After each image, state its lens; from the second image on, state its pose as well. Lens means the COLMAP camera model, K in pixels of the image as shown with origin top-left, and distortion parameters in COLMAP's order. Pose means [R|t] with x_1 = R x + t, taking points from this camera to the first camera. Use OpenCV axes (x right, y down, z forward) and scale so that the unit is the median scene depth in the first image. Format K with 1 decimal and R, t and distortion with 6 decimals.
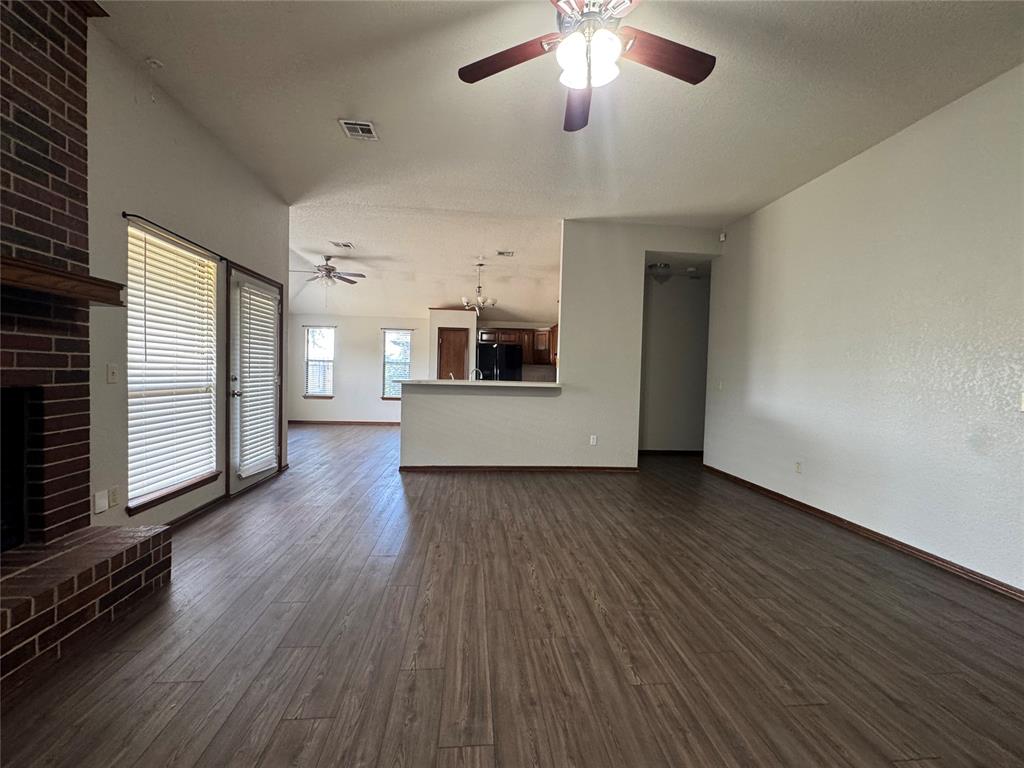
lens RADIAL K [[408.8, 0, 510.9], [0, 408.8, 385.3], [0, 0, 1]] dist [-0.003624, 0.000750]
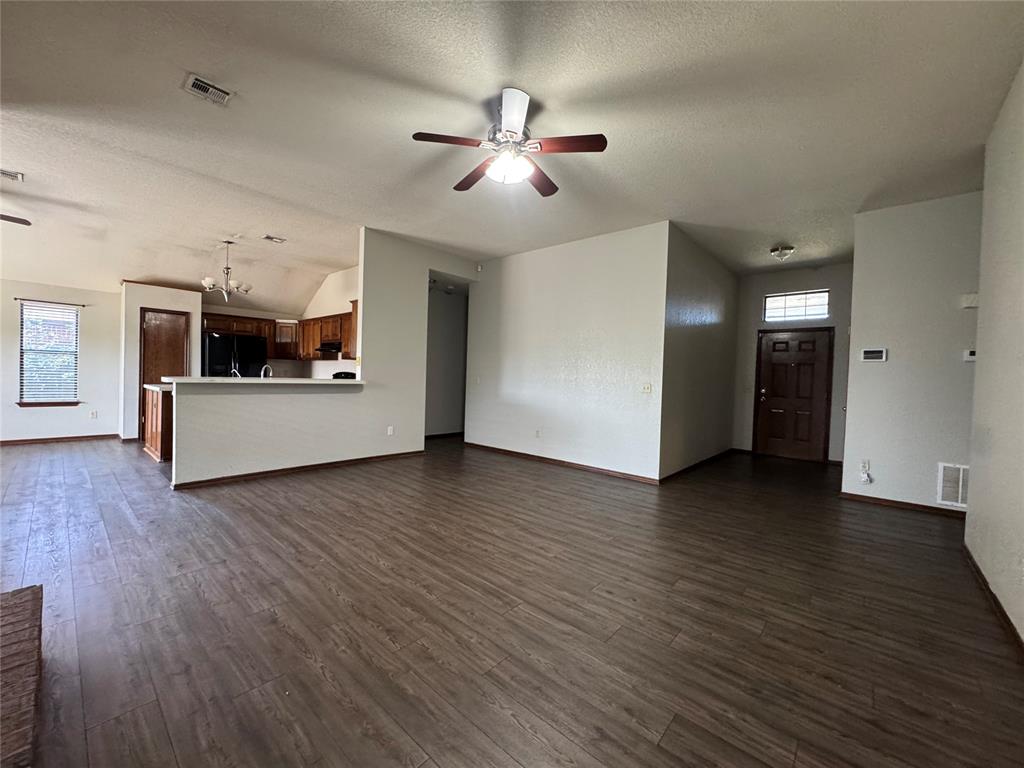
lens RADIAL K [[408.8, 0, 512.0], [0, 408.8, 383.5], [0, 0, 1]] dist [-0.003624, 0.000750]
pose [[0.736056, -0.016291, 0.676725, -0.316115], [0.009438, 0.999860, 0.013805, -0.007257], [-0.676855, -0.003775, 0.736107, -0.049018]]
